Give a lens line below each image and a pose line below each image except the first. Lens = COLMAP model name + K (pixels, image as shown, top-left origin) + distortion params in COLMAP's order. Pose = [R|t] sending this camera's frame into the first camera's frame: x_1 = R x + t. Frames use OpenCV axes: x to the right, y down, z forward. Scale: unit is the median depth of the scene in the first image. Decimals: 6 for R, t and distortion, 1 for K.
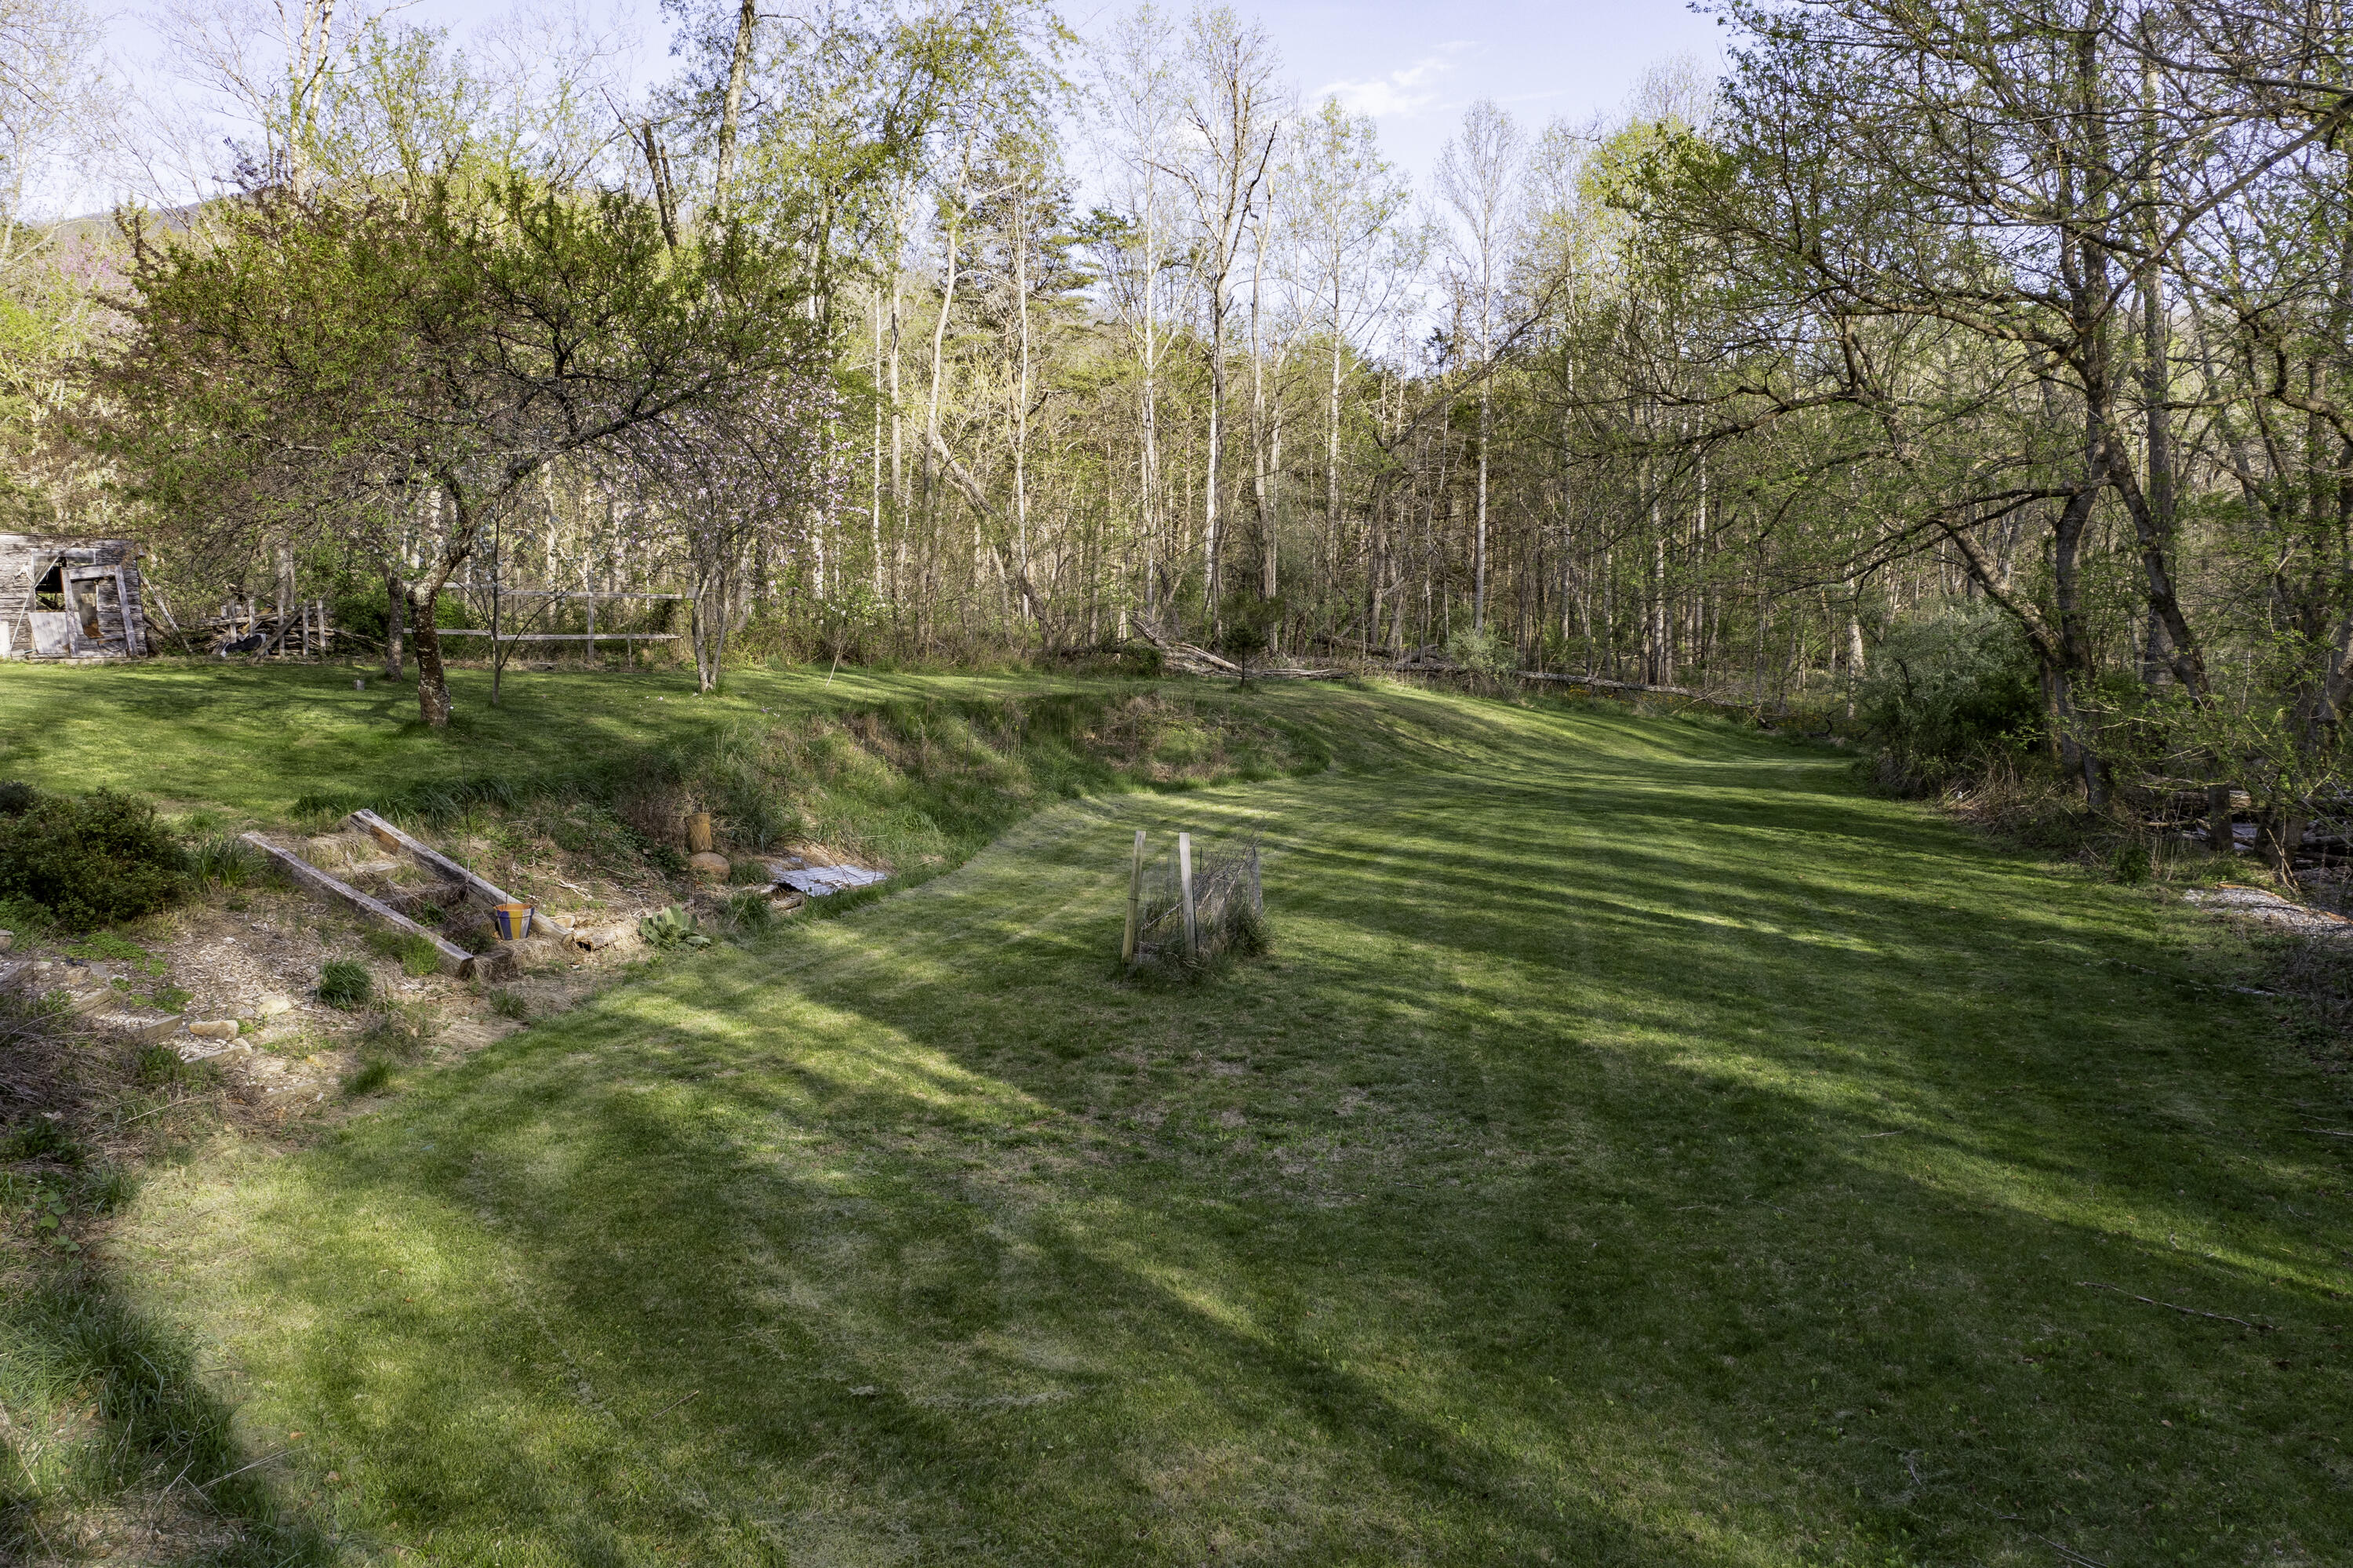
lens RADIAL K [[1922.4, 0, 1176.7], [0, 1922.4, 744.4], [0, 0, 1]] dist [-0.006589, 0.019890]
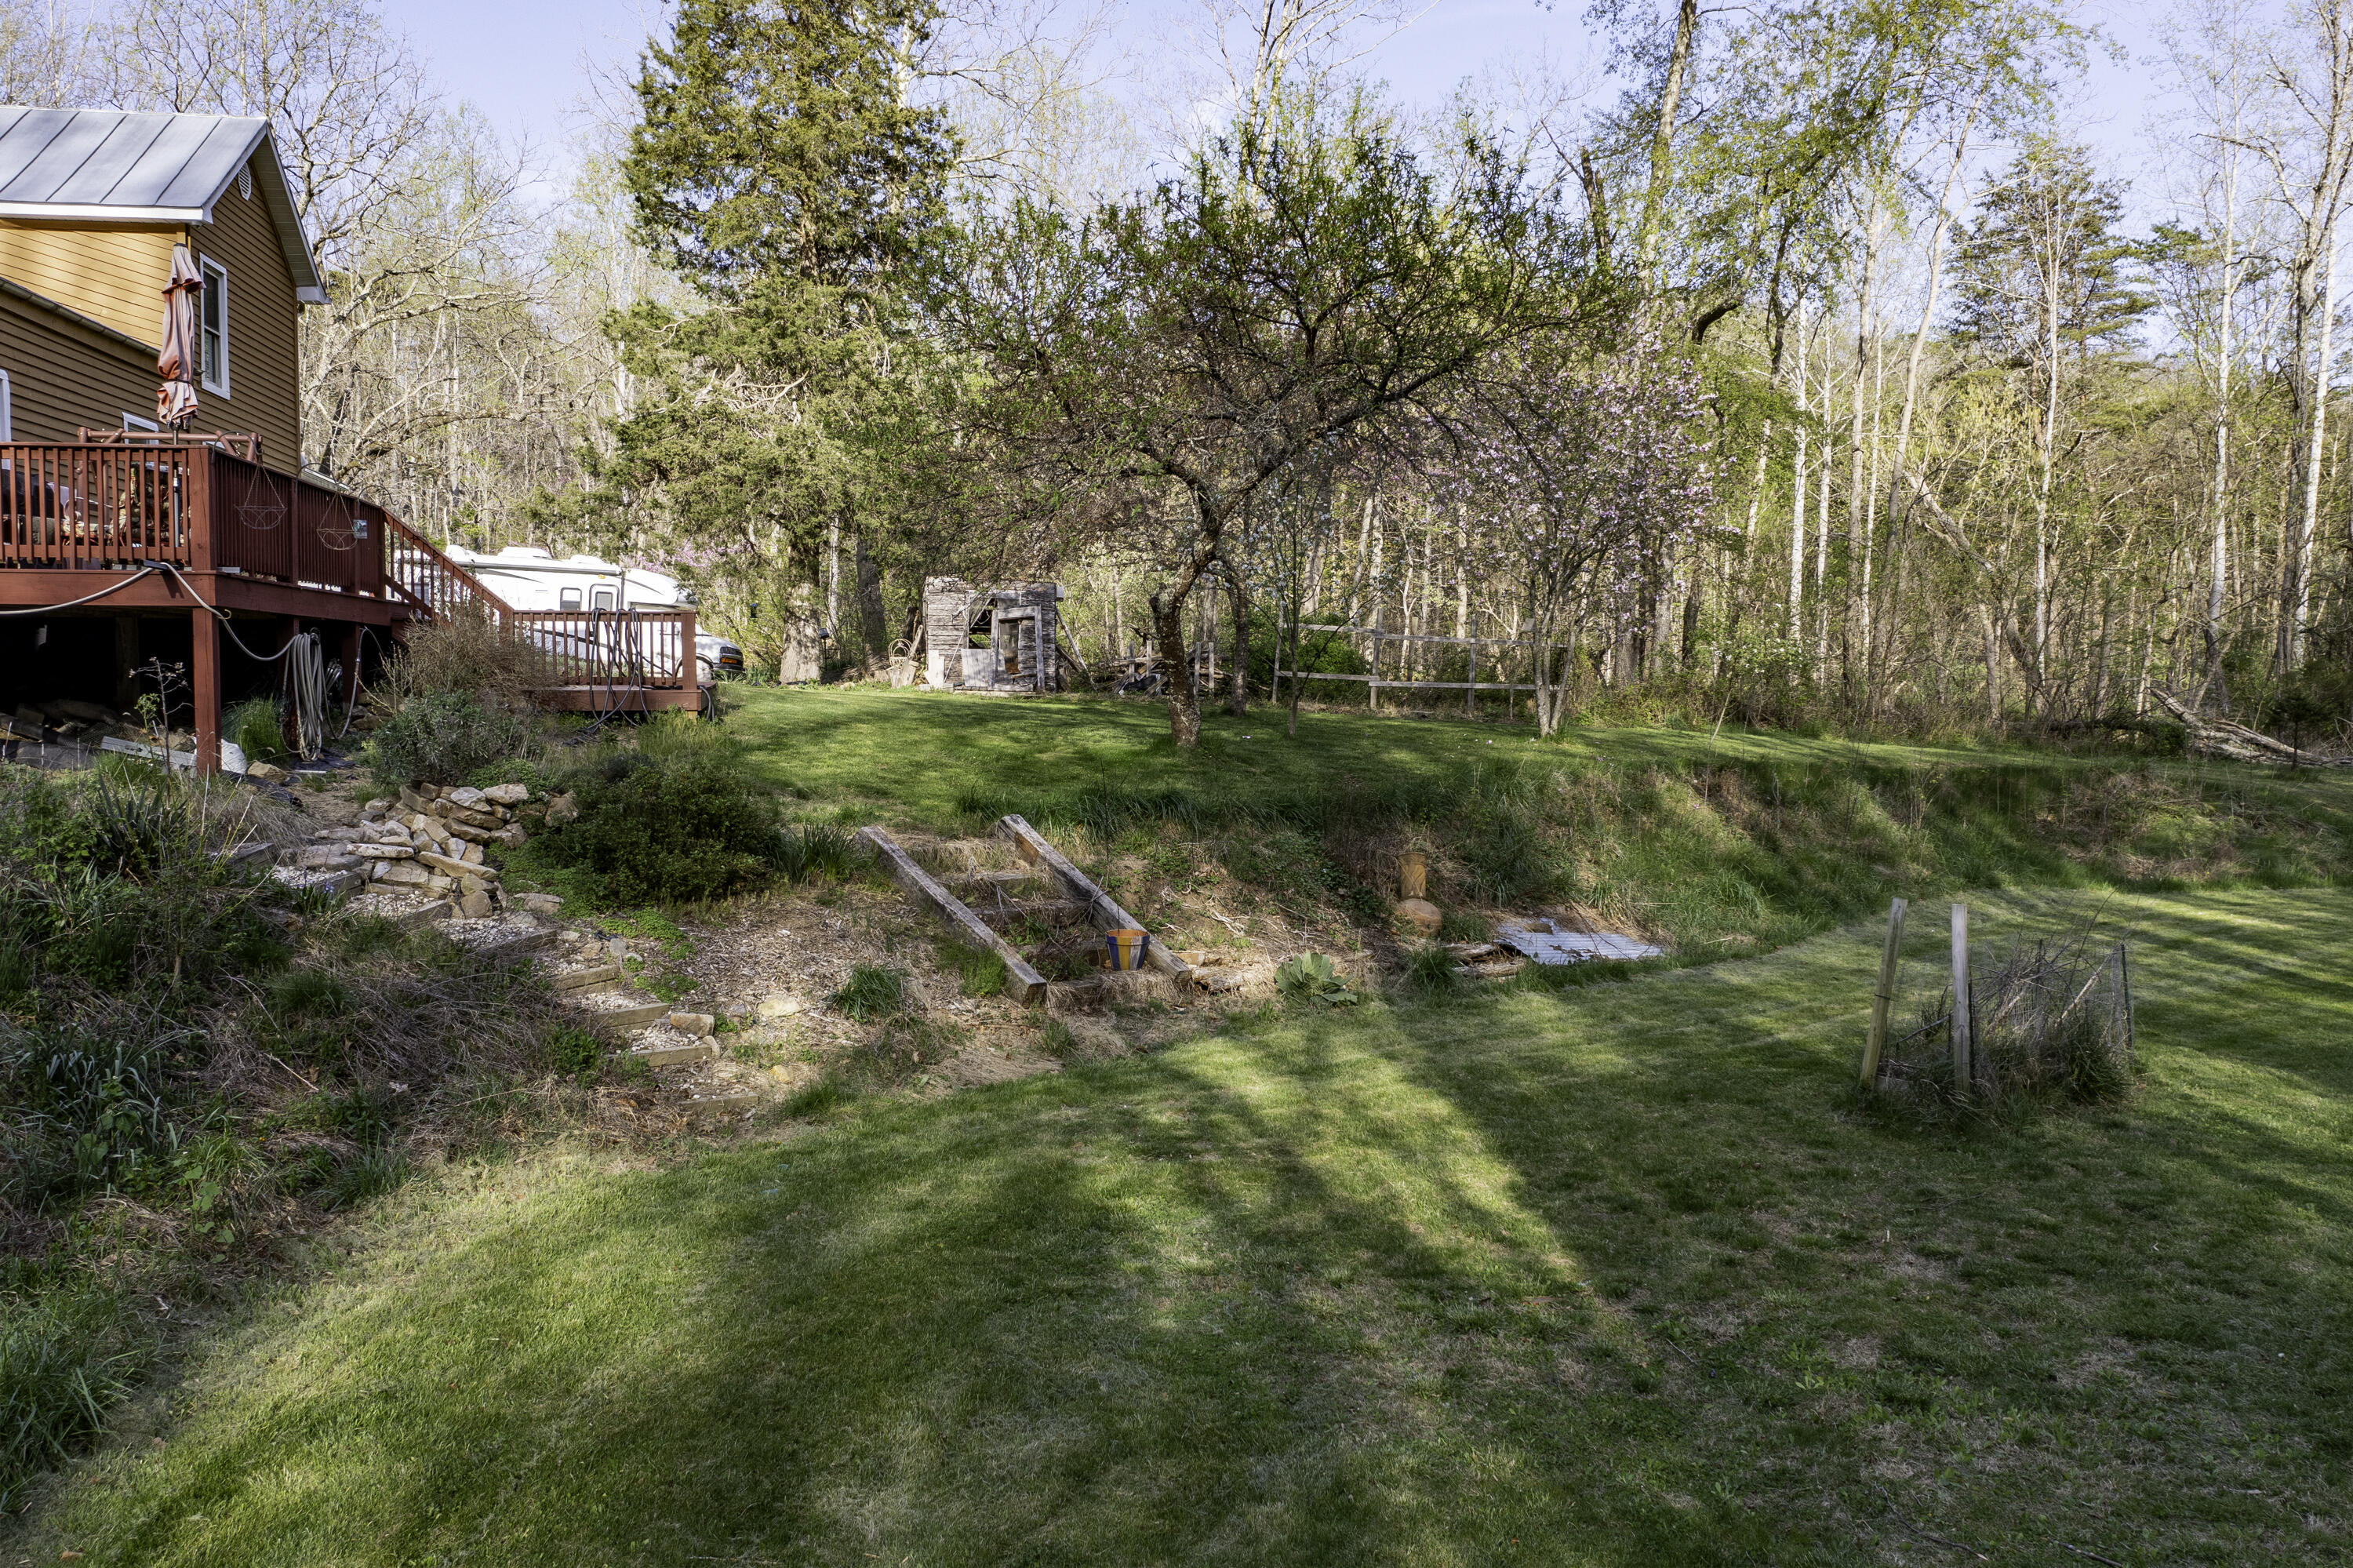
lens RADIAL K [[1865.5, 0, 1176.5], [0, 1865.5, 784.0], [0, 0, 1]] dist [-0.019371, 0.015432]
pose [[0.847216, 0.040654, -0.529690, 0.070582], [-0.058004, 0.998185, -0.016165, 0.018604], [0.528072, 0.044419, 0.848037, 0.183567]]
